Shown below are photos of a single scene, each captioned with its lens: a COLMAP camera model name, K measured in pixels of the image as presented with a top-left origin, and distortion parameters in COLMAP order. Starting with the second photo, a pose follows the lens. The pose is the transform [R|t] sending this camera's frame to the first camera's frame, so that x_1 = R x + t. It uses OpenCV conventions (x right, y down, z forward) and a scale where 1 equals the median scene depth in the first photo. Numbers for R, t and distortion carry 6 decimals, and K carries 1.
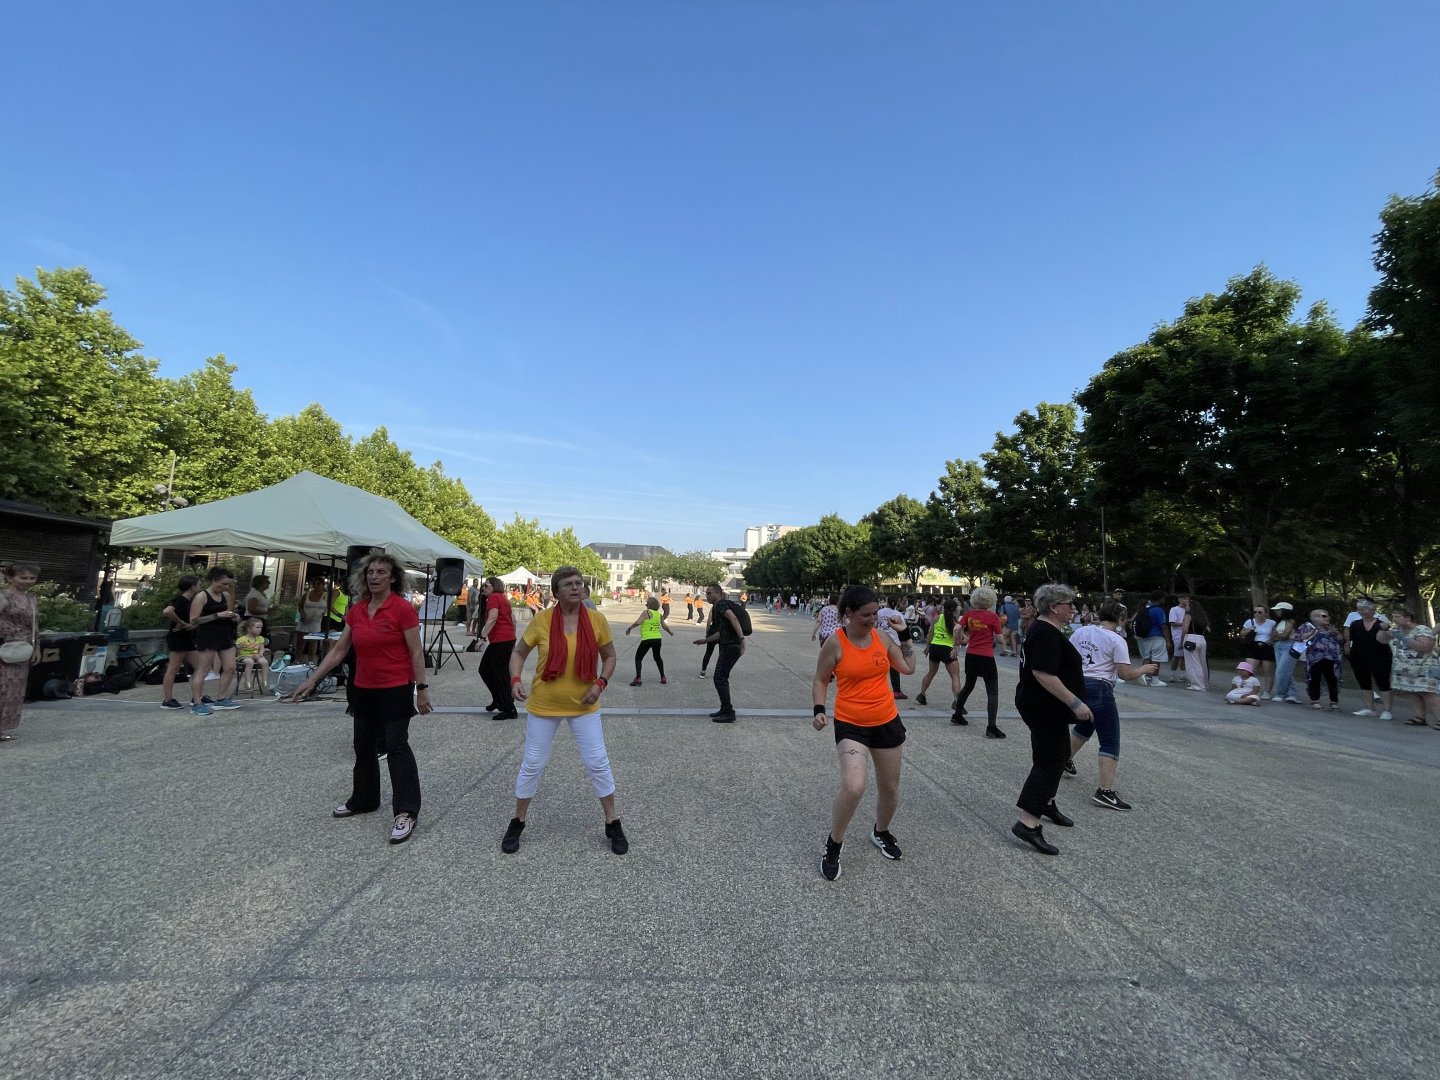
lens RADIAL K [[586.7, 0, 722.2], [0, 586.7, 537.6], [0, 0, 1]] dist [-0.002246, 0.000868]
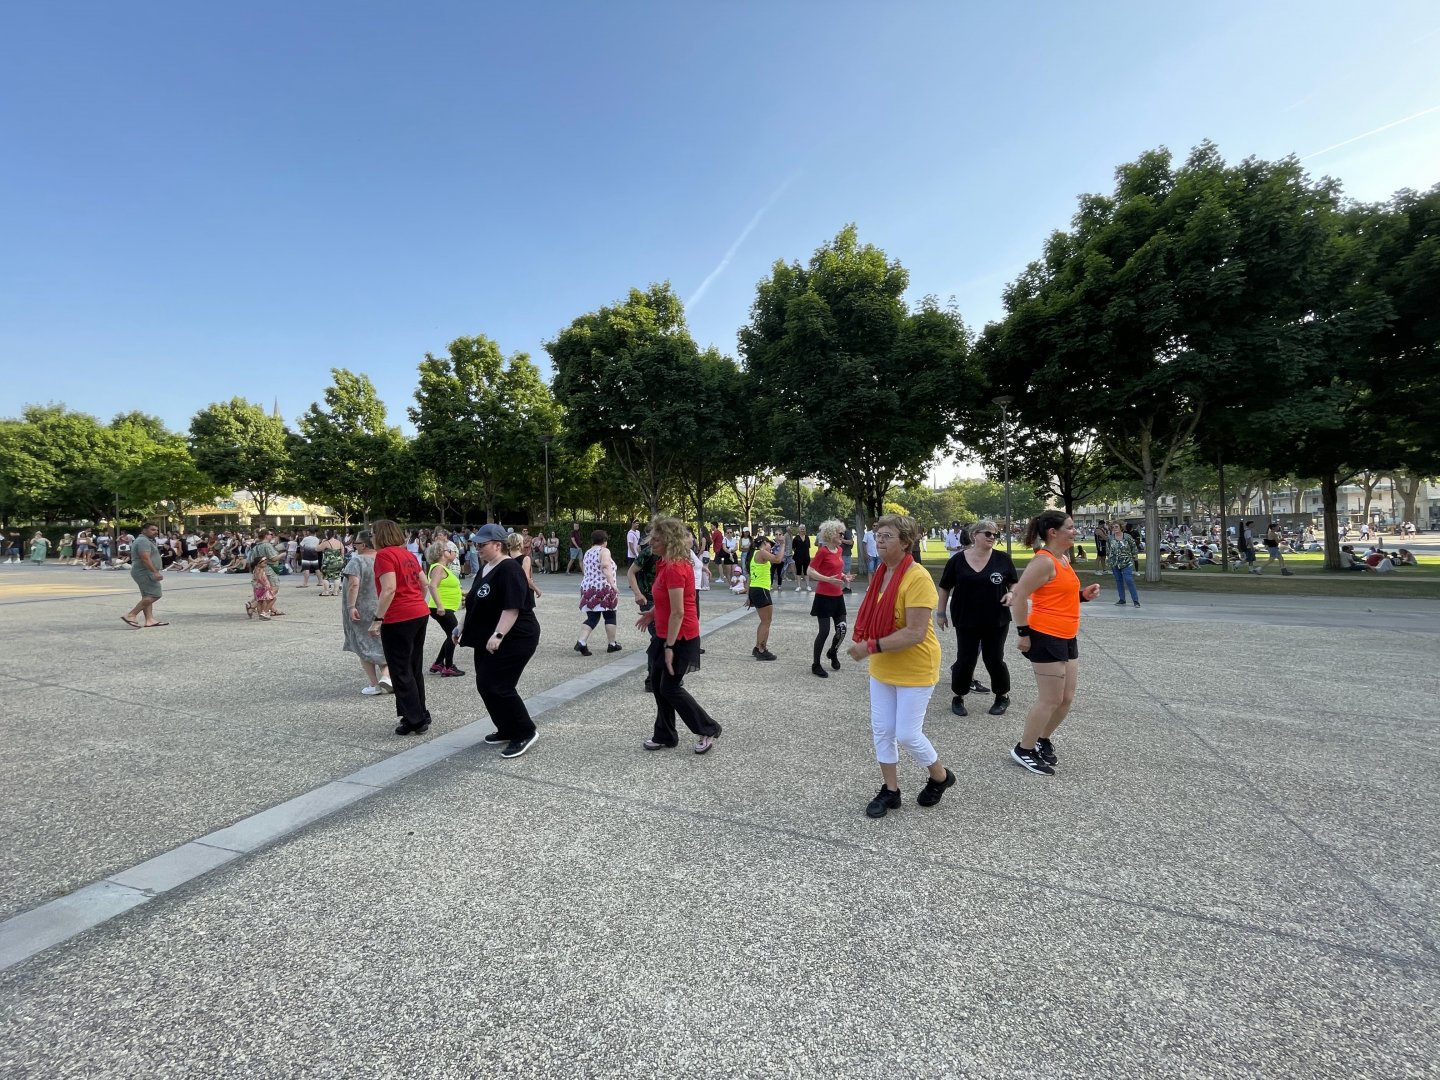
lens RADIAL K [[586.7, 0, 717.6], [0, 586.7, 538.8], [0, 0, 1]] dist [-0.002246, 0.000868]
pose [[0.442342, -0.045936, 0.895669, -0.140429], [-0.067230, 0.994179, 0.084191, 0.004752], [-0.894323, -0.097457, 0.436679, 0.114485]]
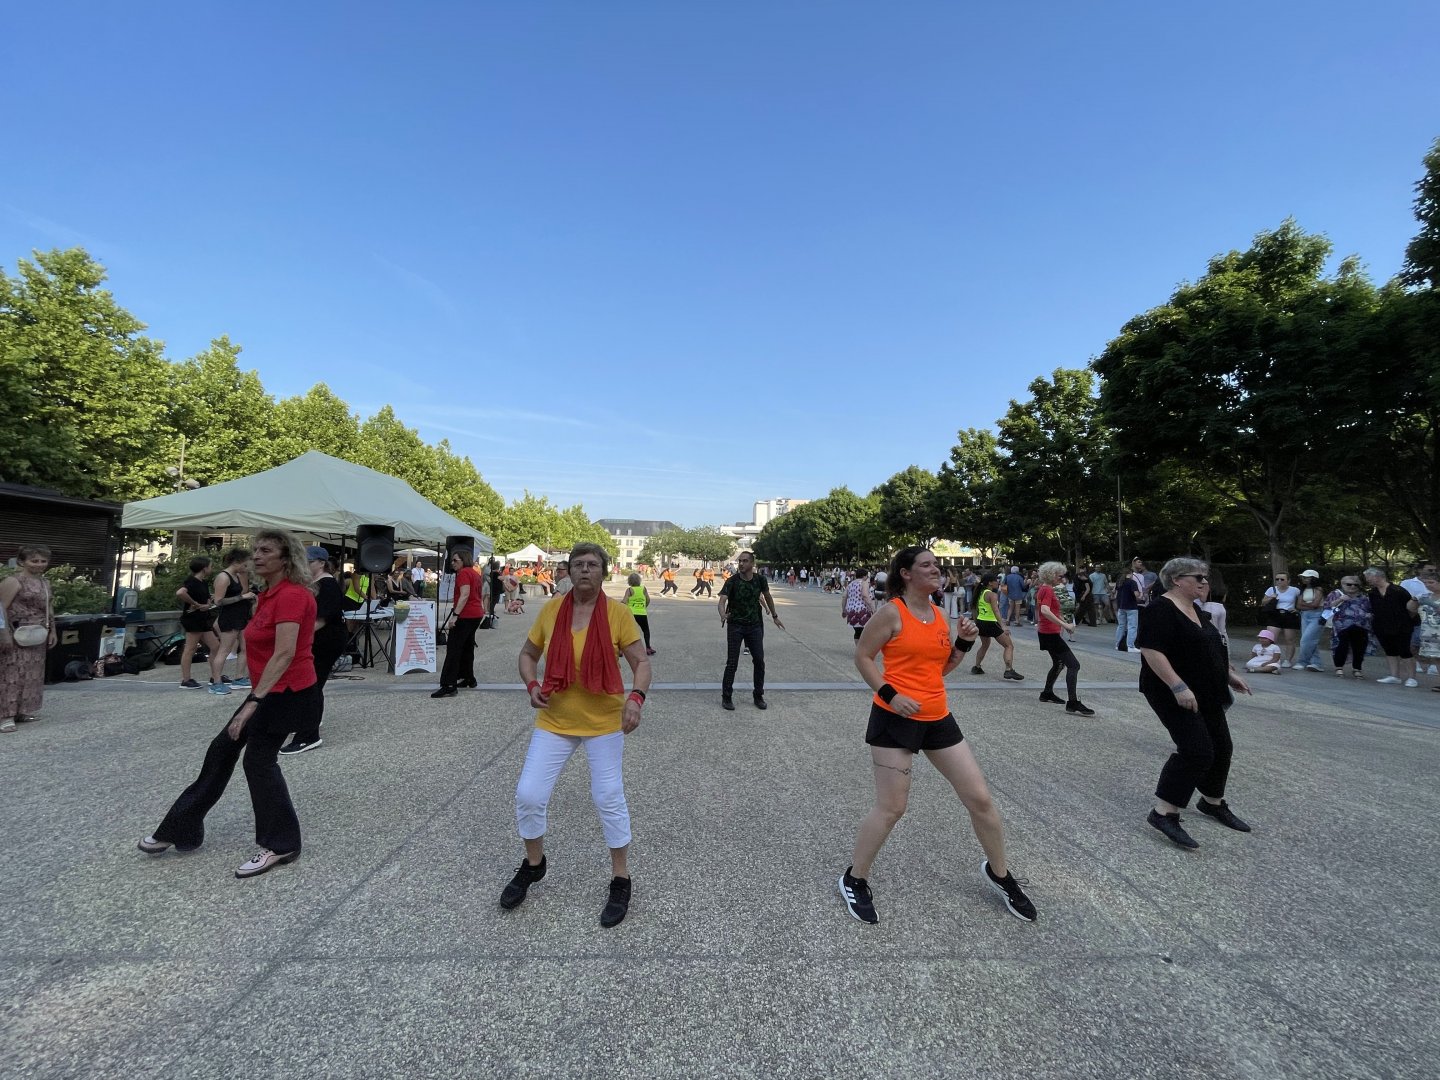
lens RADIAL K [[586.7, 0, 722.7], [0, 586.7, 537.2], [0, 0, 1]] dist [-0.002246, 0.000868]
pose [[0.999795, -0.013959, -0.014699, -0.000873], [0.014574, 0.998984, 0.042644, 0.000369], [0.014089, -0.042850, 0.998982, 0.003210]]
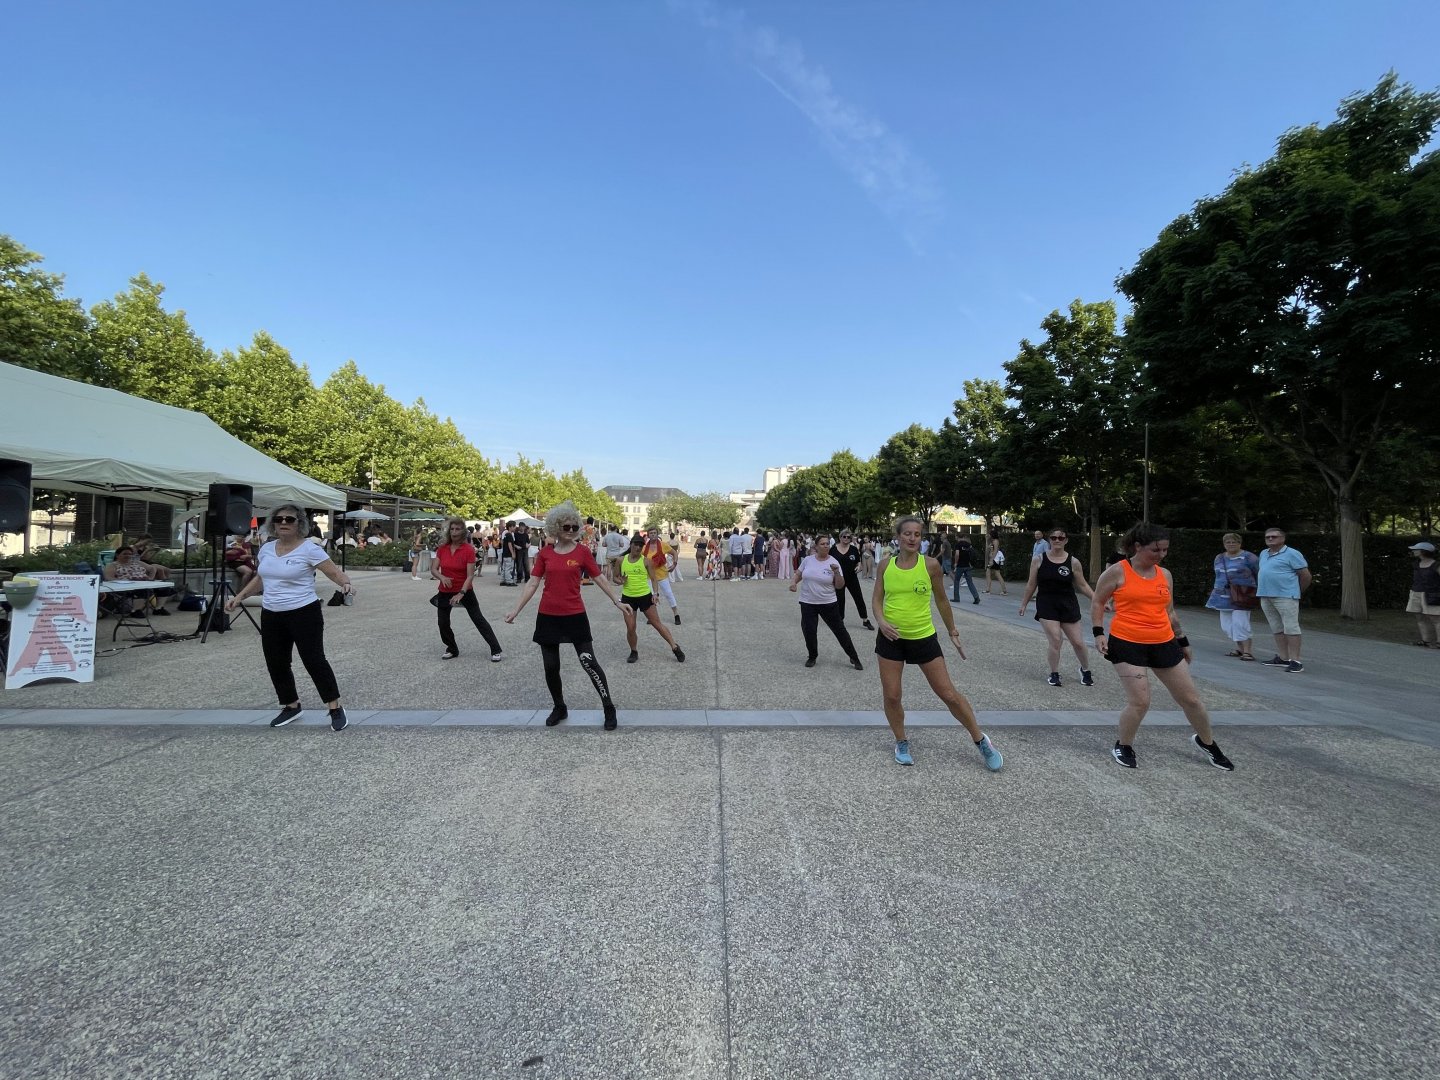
lens RADIAL K [[586.7, 0, 721.6], [0, 586.7, 536.1], [0, 0, 1]] dist [-0.002246, 0.000868]
pose [[0.999149, -0.006195, -0.040783, 0.056278], [0.010038, 0.995454, 0.094718, 0.011733], [0.040011, -0.095046, 0.994668, 0.094016]]
